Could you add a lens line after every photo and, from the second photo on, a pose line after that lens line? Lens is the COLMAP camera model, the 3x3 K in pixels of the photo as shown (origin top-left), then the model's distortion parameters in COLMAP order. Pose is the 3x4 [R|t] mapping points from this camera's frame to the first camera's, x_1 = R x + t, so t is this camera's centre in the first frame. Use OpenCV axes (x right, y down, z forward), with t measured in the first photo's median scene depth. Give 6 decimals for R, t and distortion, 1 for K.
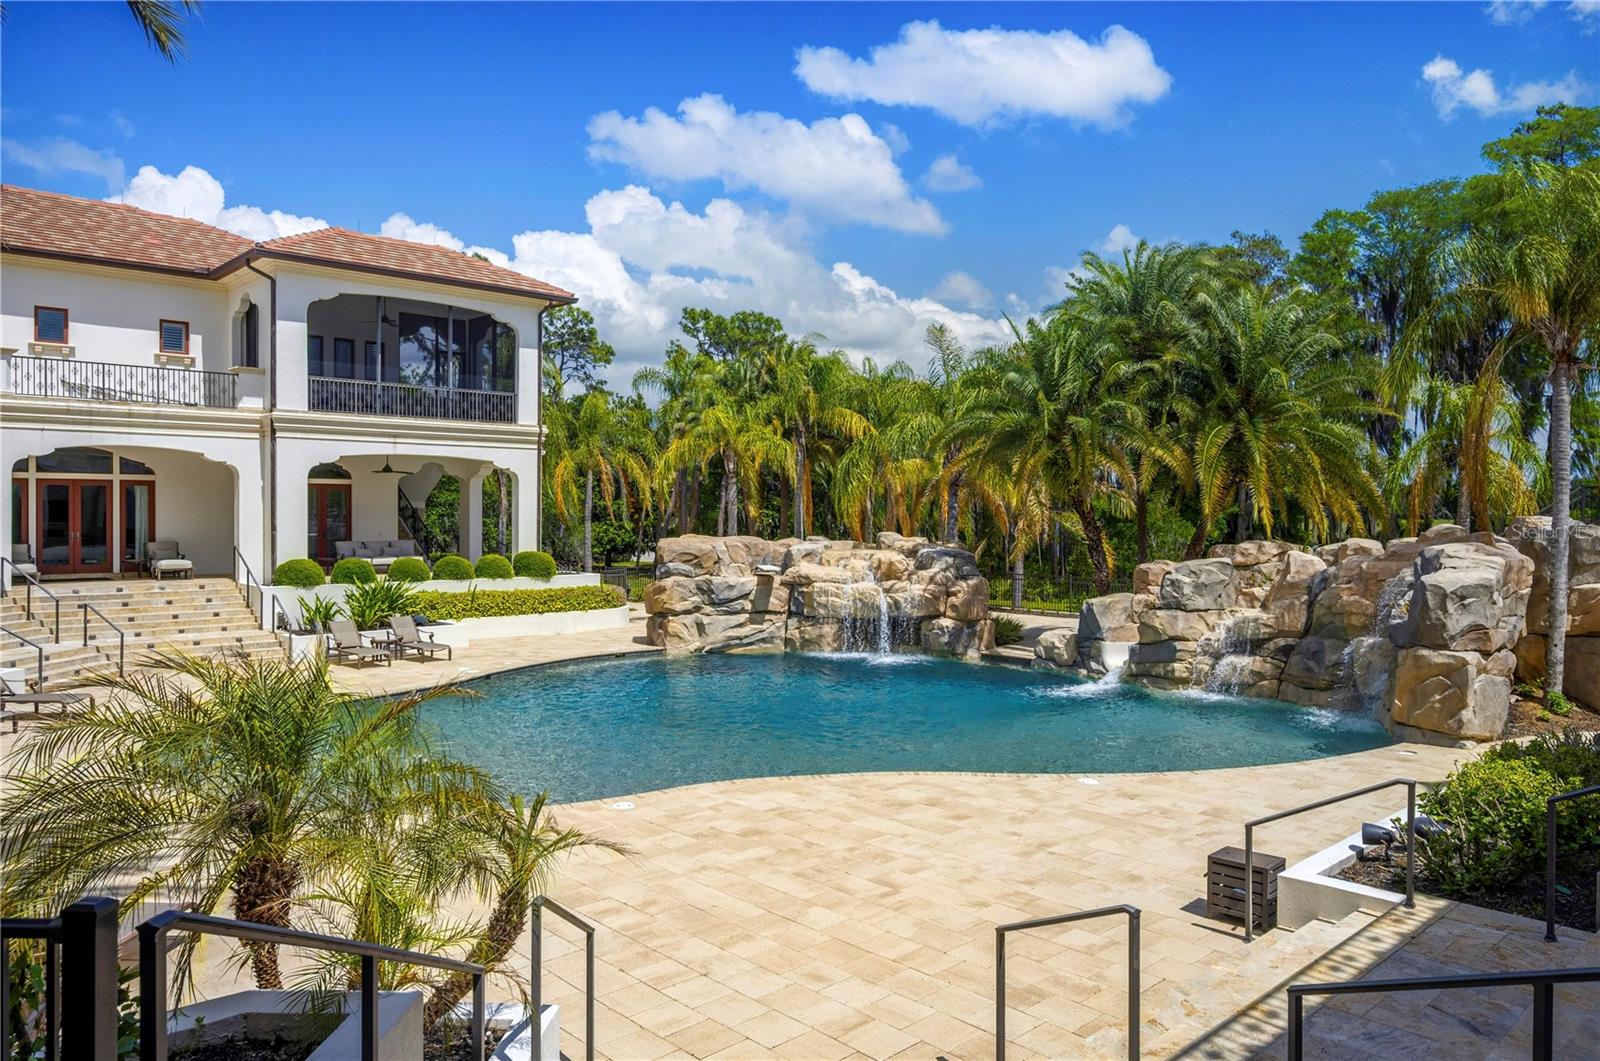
lens RADIAL K [[1091.7, 0, 805.5], [0, 1091.7, 517.8], [0, 0, 1]] dist [-0.009549, -0.002019]
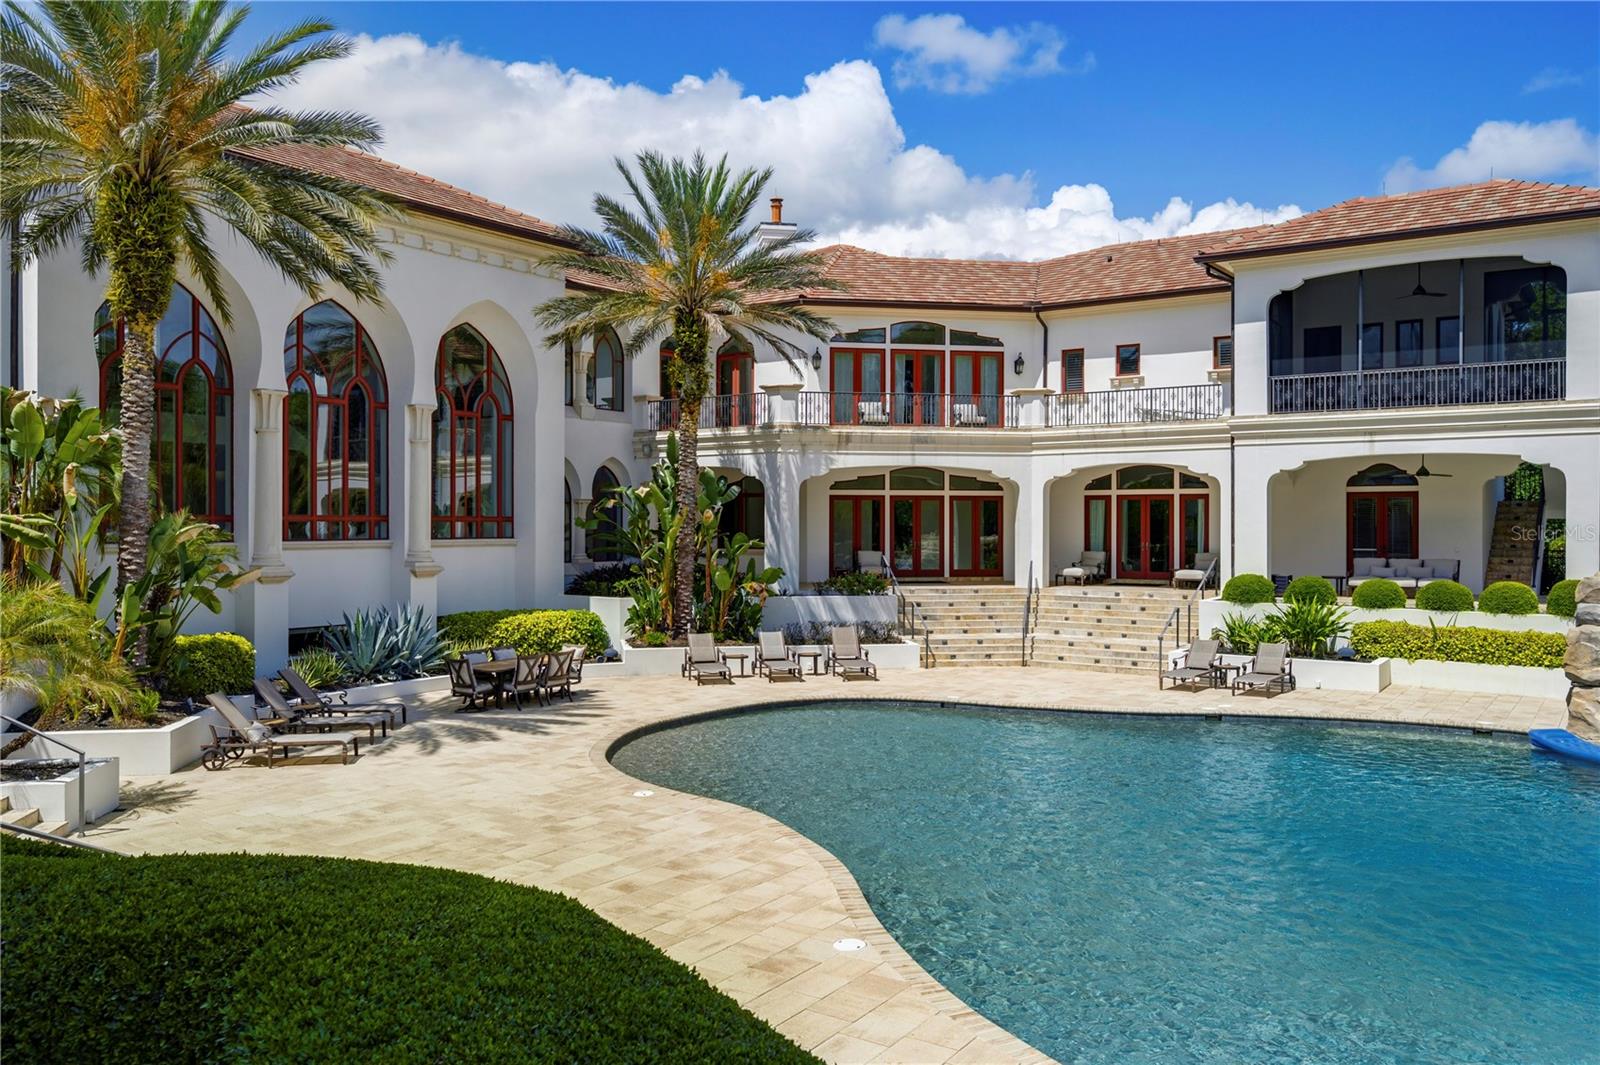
lens RADIAL K [[1186.8, 0, 802.3], [0, 1186.8, 535.0], [0, 0, 1]] dist [-0.009048, 0.001729]
pose [[0.210327, 0.007189, -0.977605, 0.443198], [-0.006270, 0.999962, 0.006004, 0.000637], [0.977611, 0.004867, 0.210364, 0.398867]]
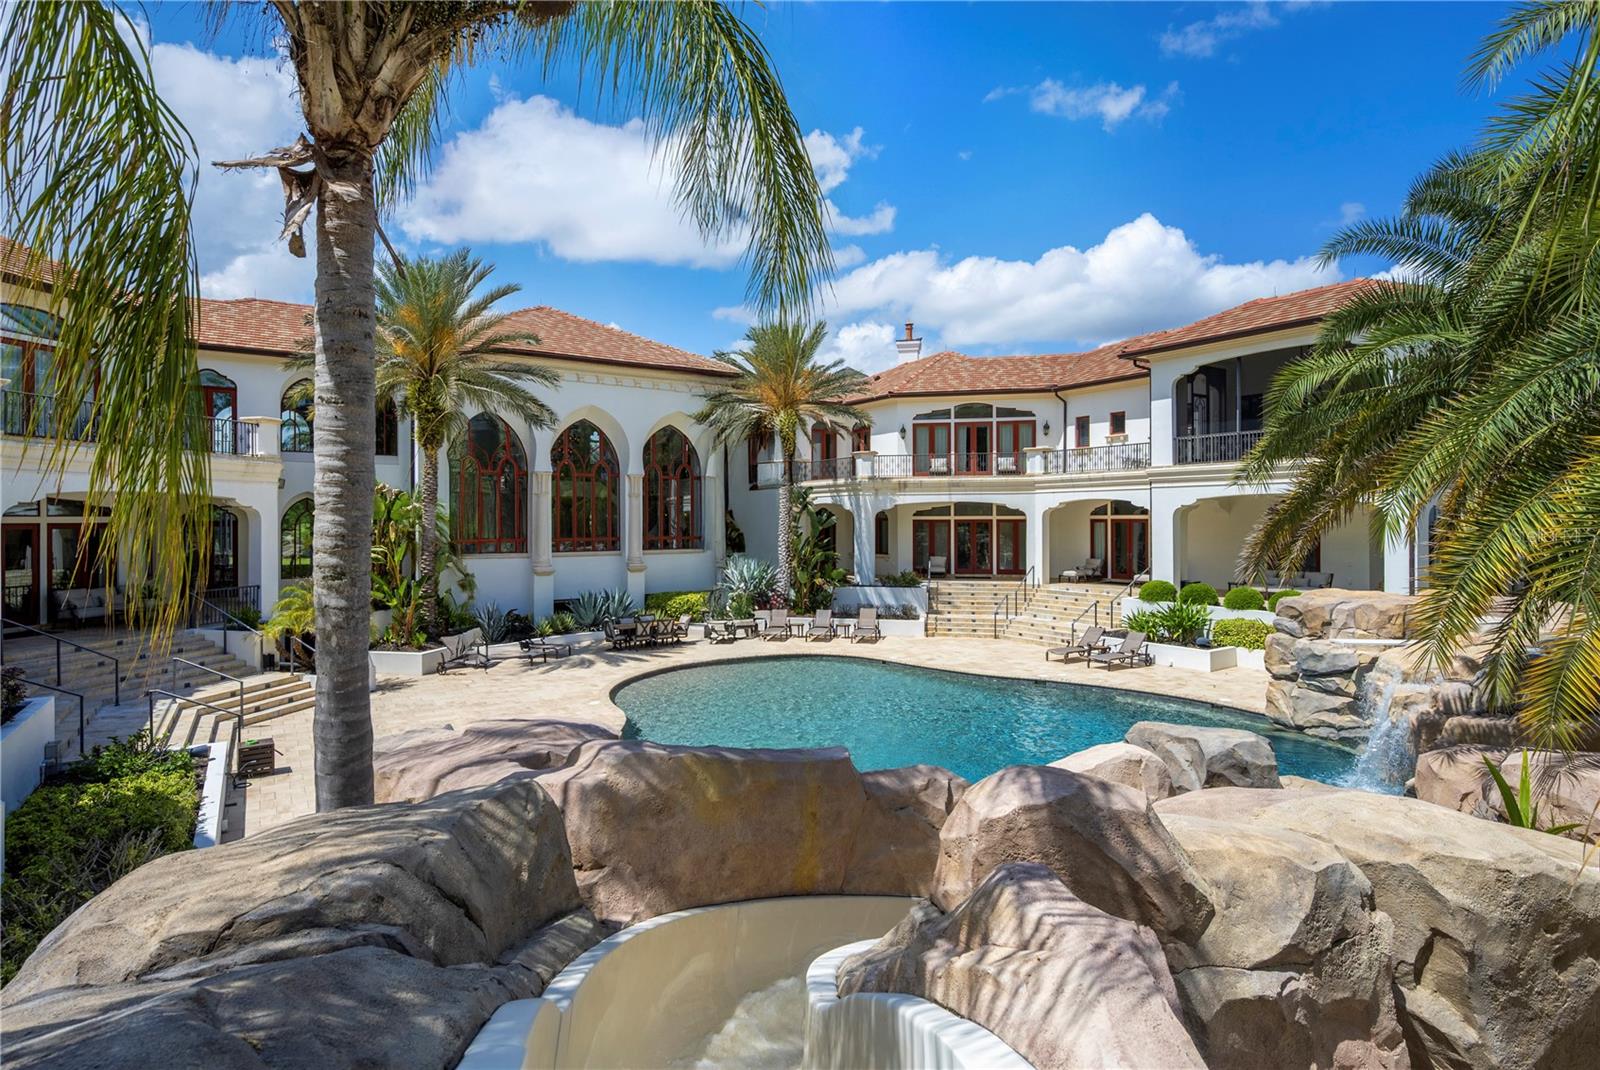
lens RADIAL K [[797.7, 0, 802.5], [0, 797.7, 533.5], [0, 0, 1]] dist [0.003704, -0.000588]
pose [[-0.142667, 0.011462, -0.989704, 0.530611], [-0.004064, 0.999918, 0.012166, -0.027530], [0.989762, 0.005758, -0.142609, 0.698889]]
